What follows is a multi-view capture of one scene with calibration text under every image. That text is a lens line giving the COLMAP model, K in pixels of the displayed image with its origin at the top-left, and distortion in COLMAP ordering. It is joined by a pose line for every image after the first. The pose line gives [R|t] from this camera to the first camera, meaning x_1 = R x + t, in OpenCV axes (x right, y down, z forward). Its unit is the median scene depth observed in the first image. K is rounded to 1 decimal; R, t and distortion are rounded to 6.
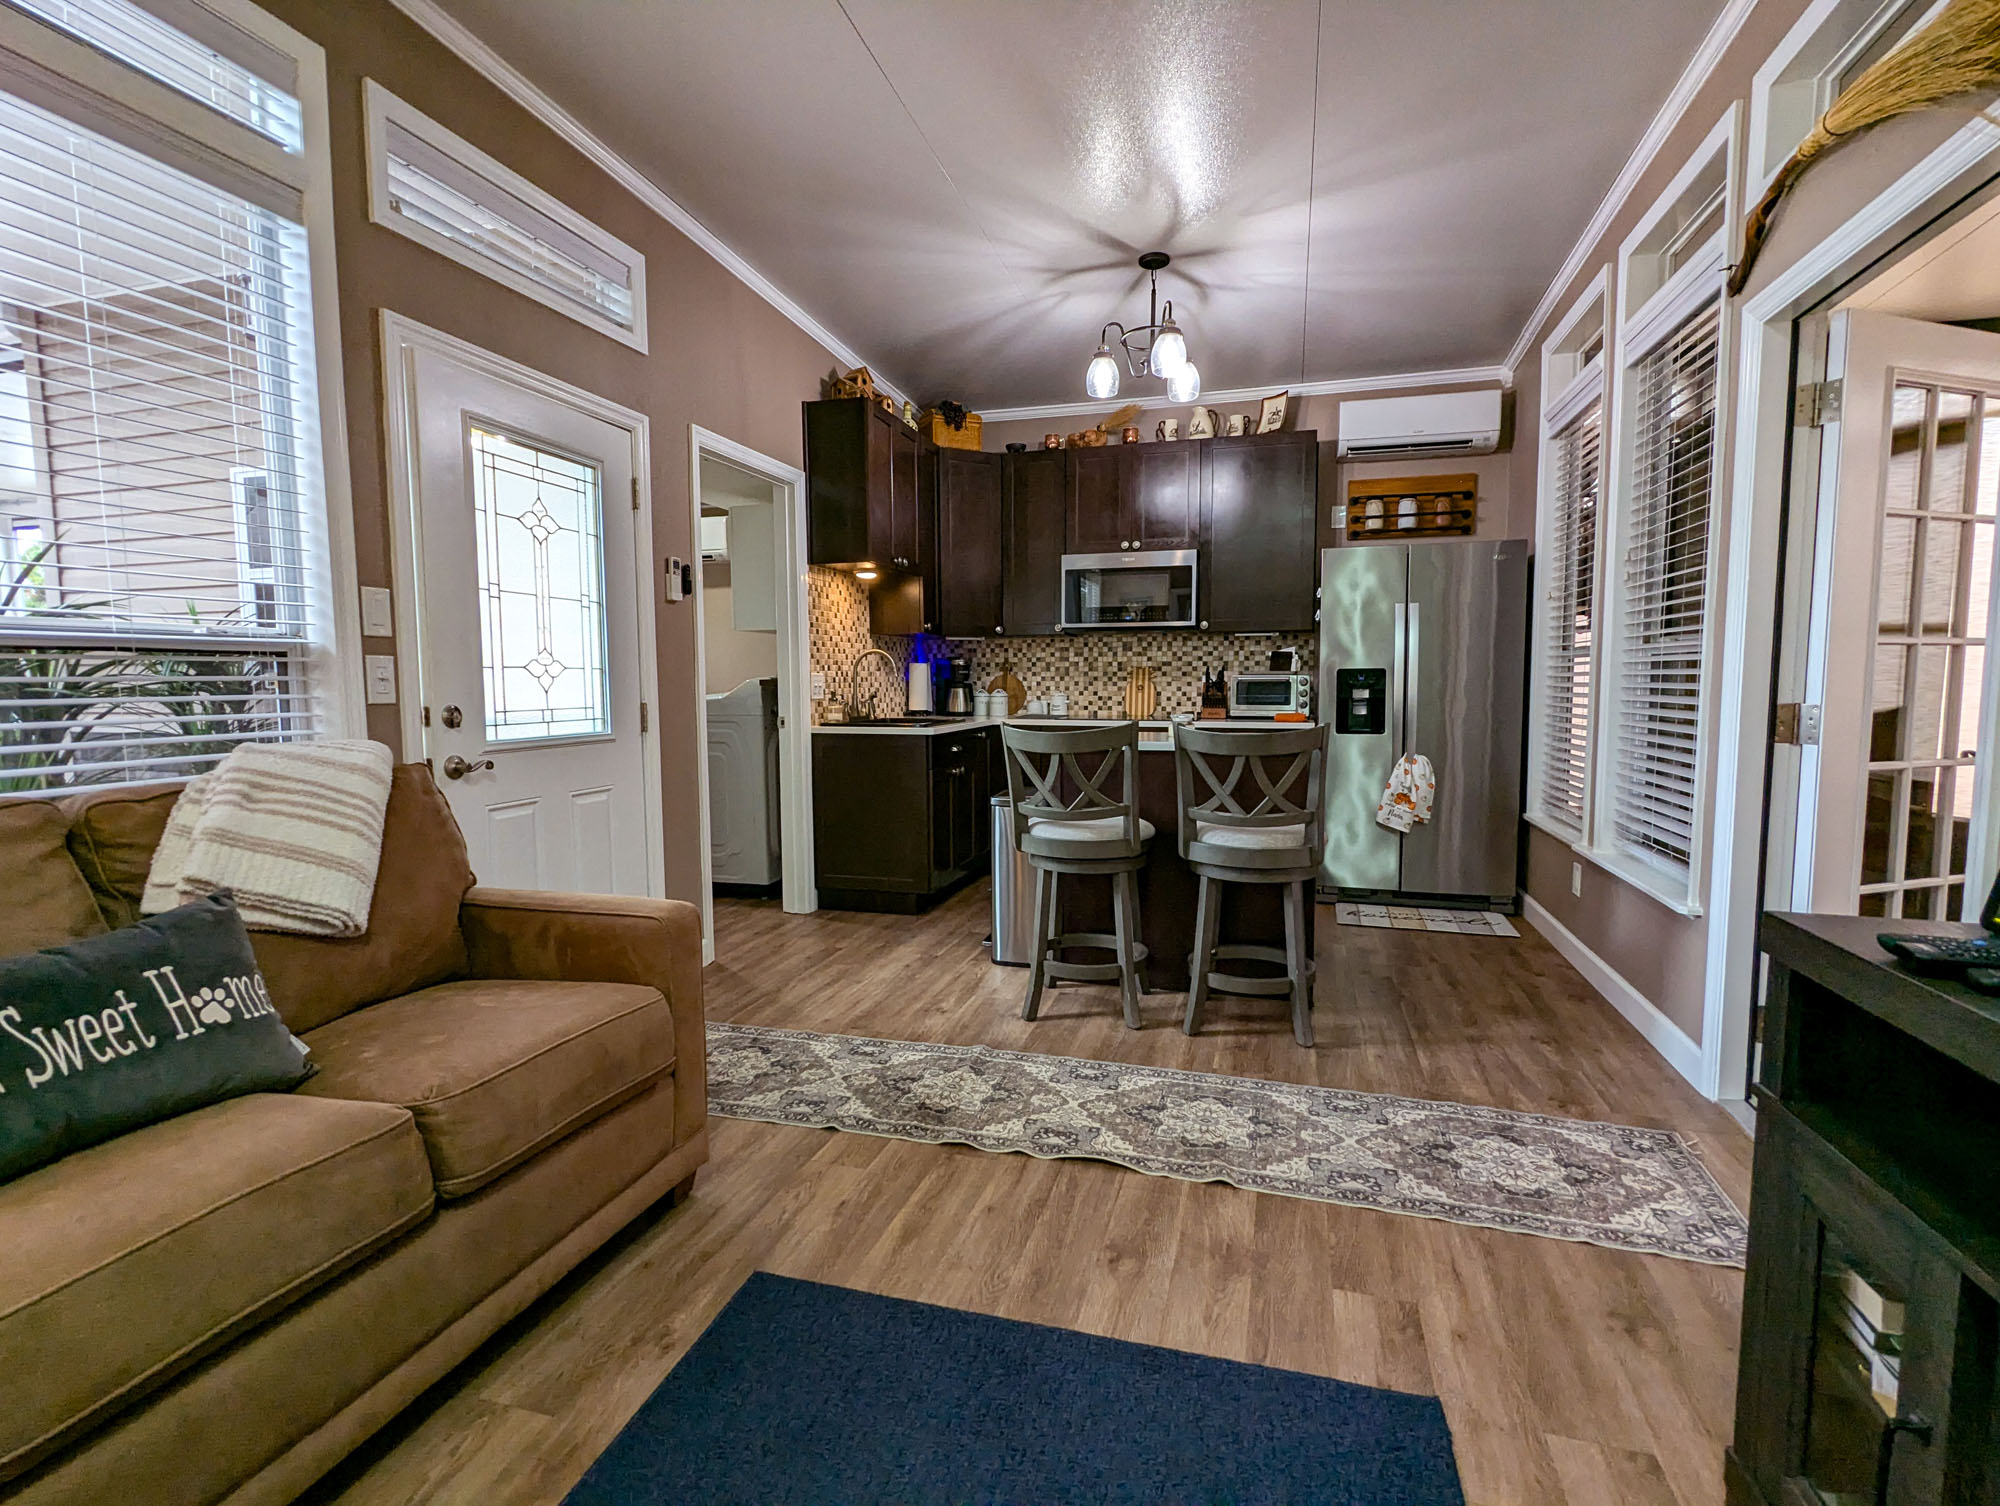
lens RADIAL K [[945.8, 0, 1001.4], [0, 945.8, 761.1], [0, 0, 1]] dist [0.001571, 0.000298]
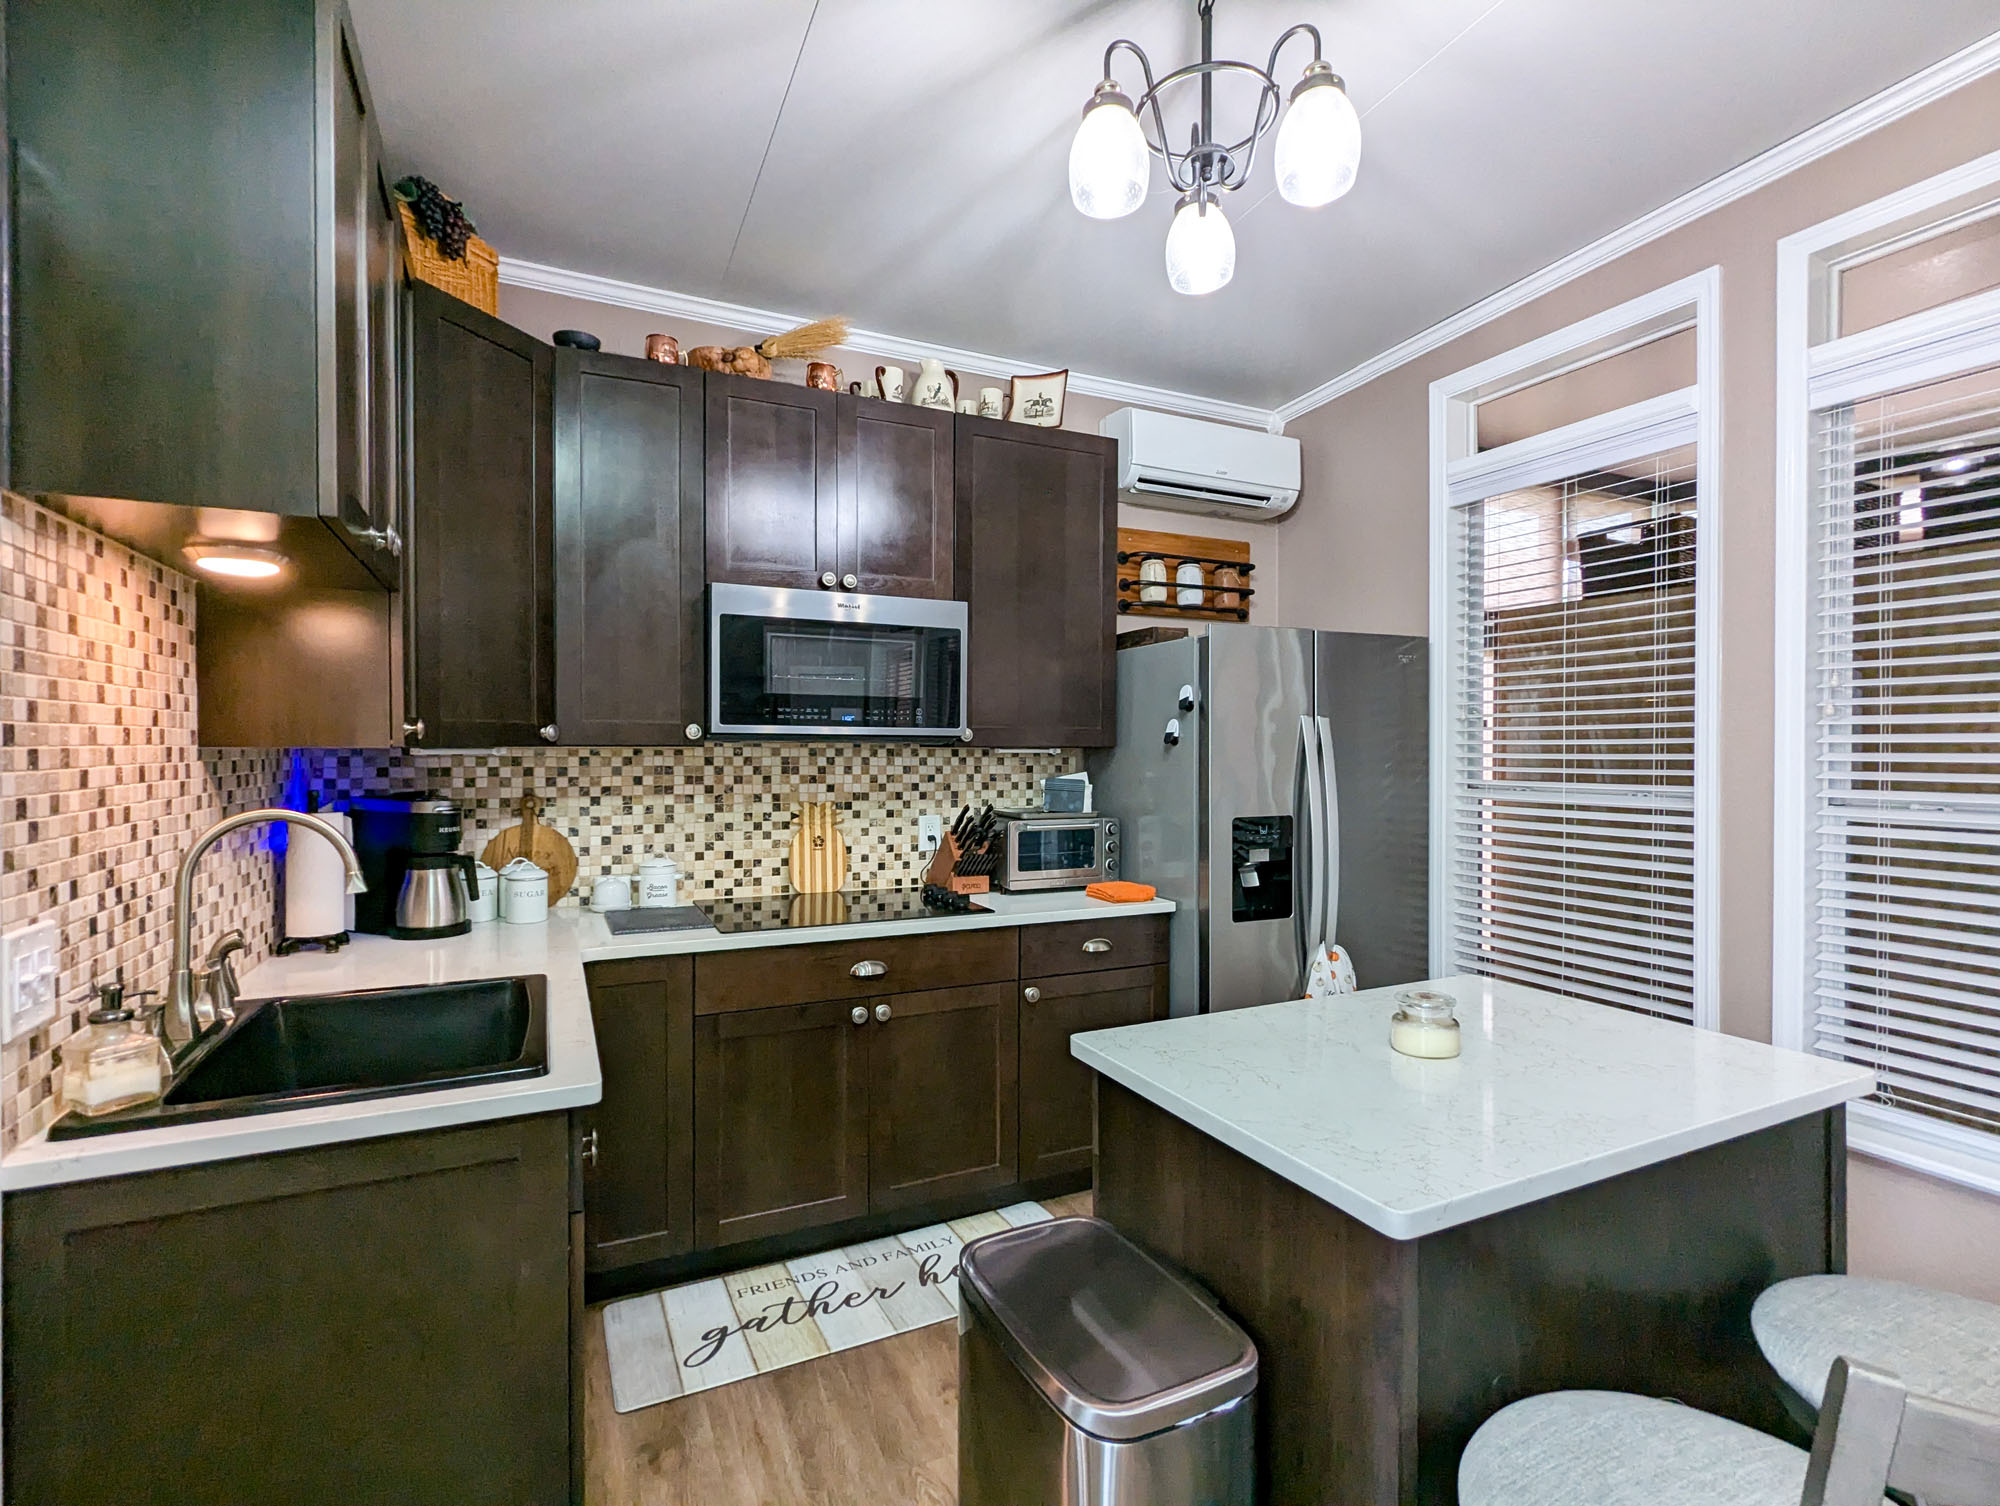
lens RADIAL K [[950.1, 0, 1004.0], [0, 950.1, 757.1], [0, 0, 1]] dist [0.001482, 0.000385]
pose [[0.738533, -0.001016, 0.674217, -0.175286], [0.052852, 0.997009, -0.056392, -0.110112], [-0.672143, 0.077281, 0.736377, 0.642830]]
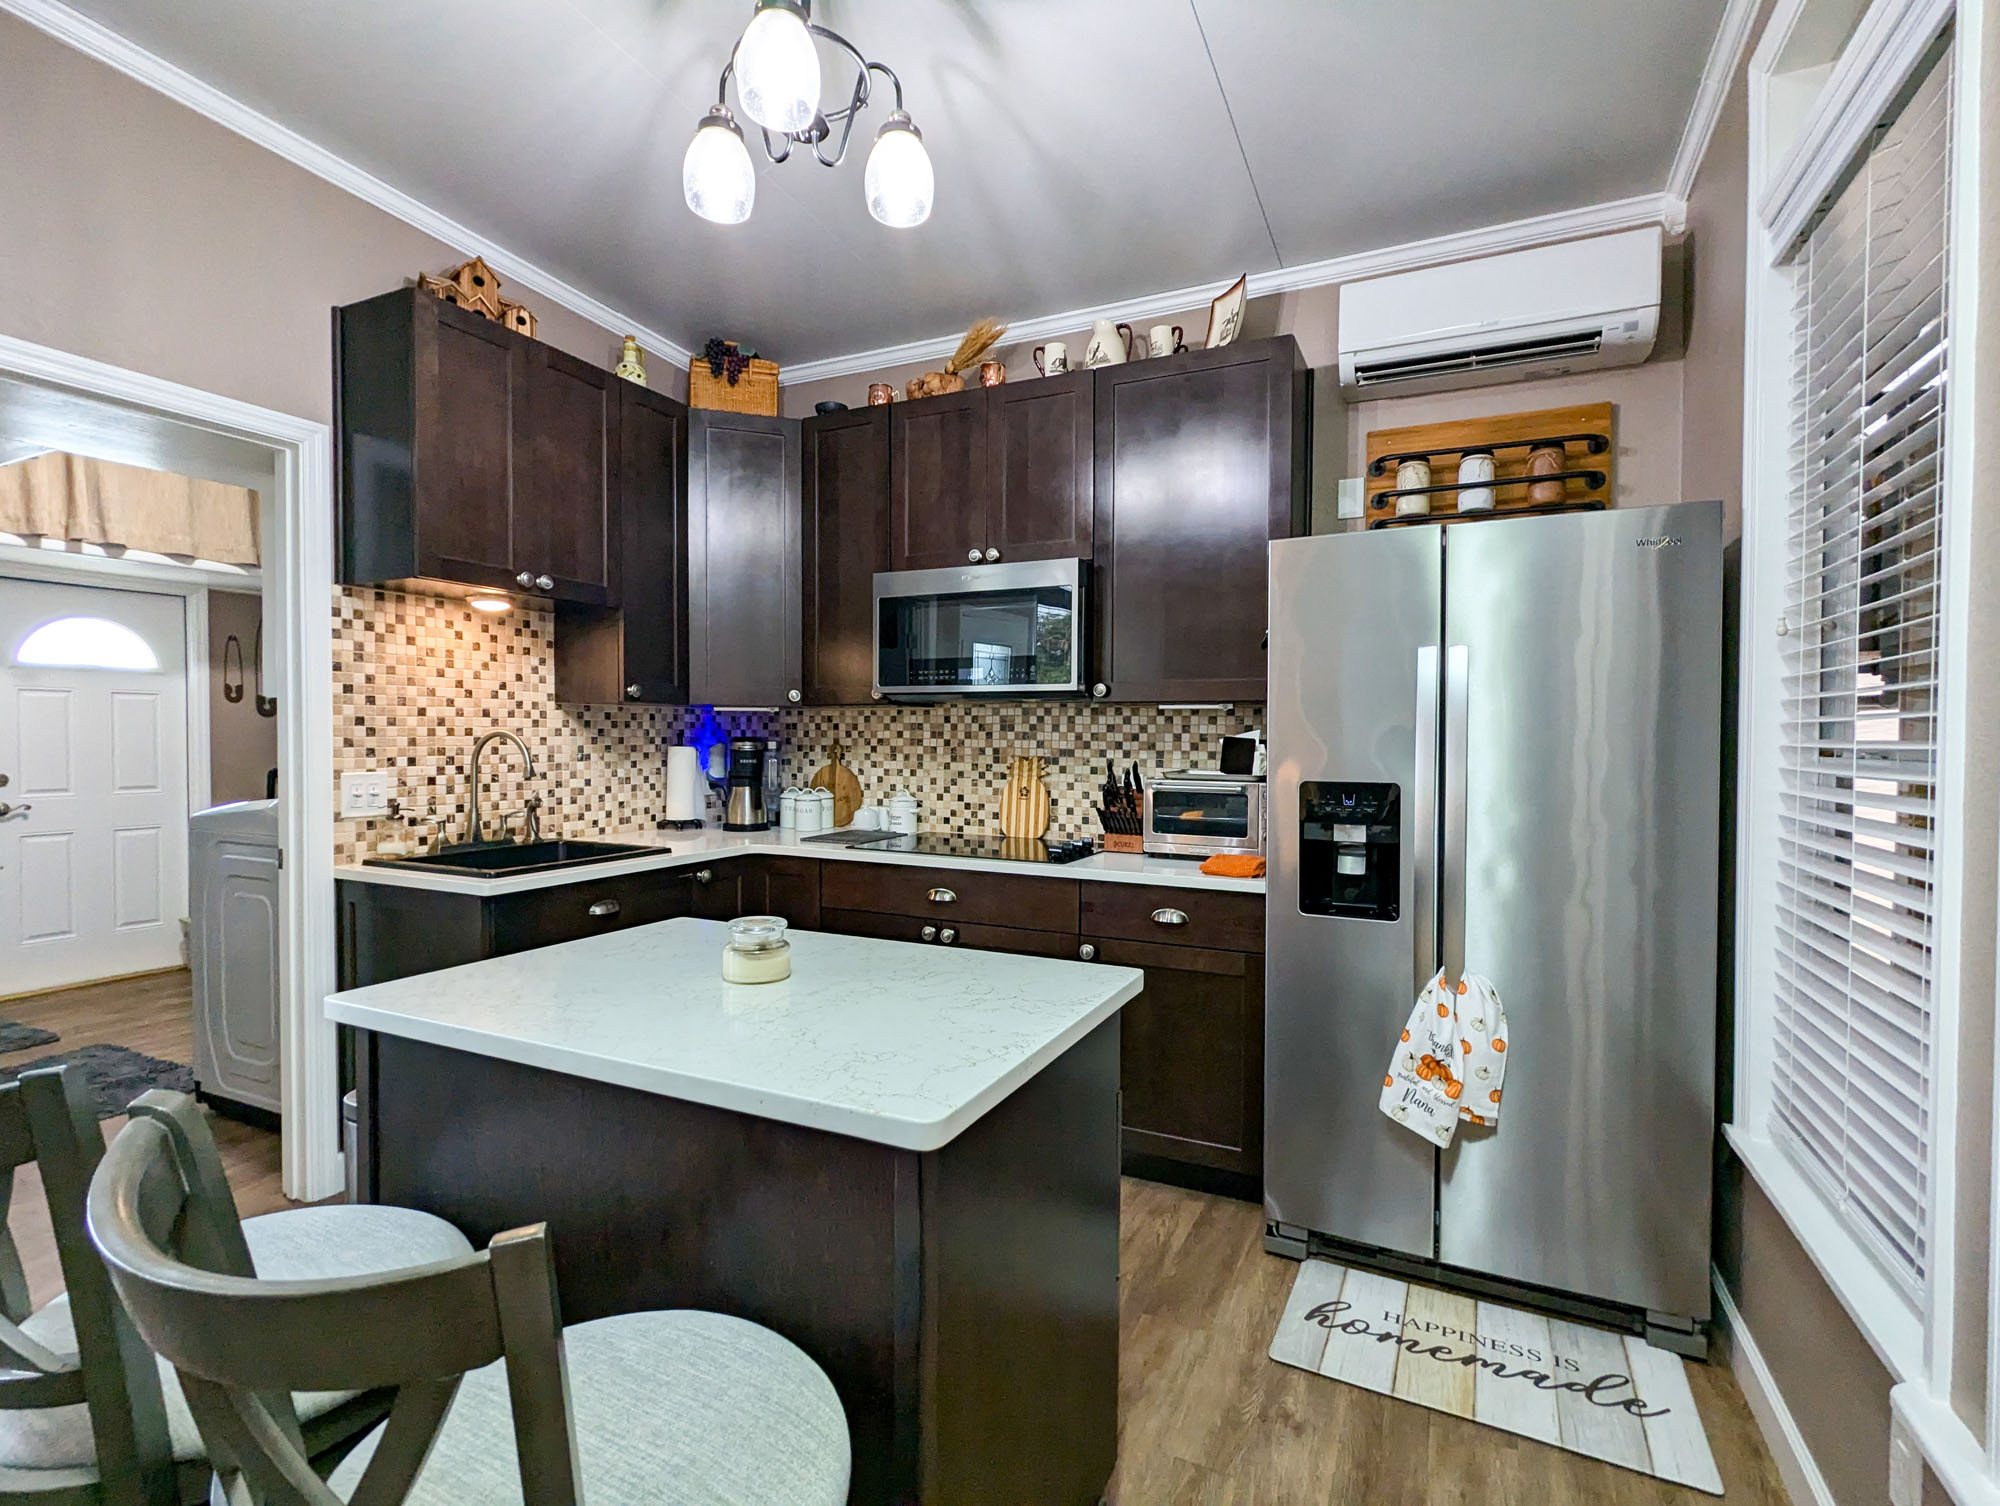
lens RADIAL K [[948.1, 0, 1001.5], [0, 948.1, 758.5], [0, 0, 1]] dist [-0.001576, 0.001481]
pose [[0.987539, 0.014476, -0.156704, 0.279454], [-0.024254, 0.997863, -0.060670, -0.075838], [0.155491, 0.063714, 0.985780, 0.492007]]
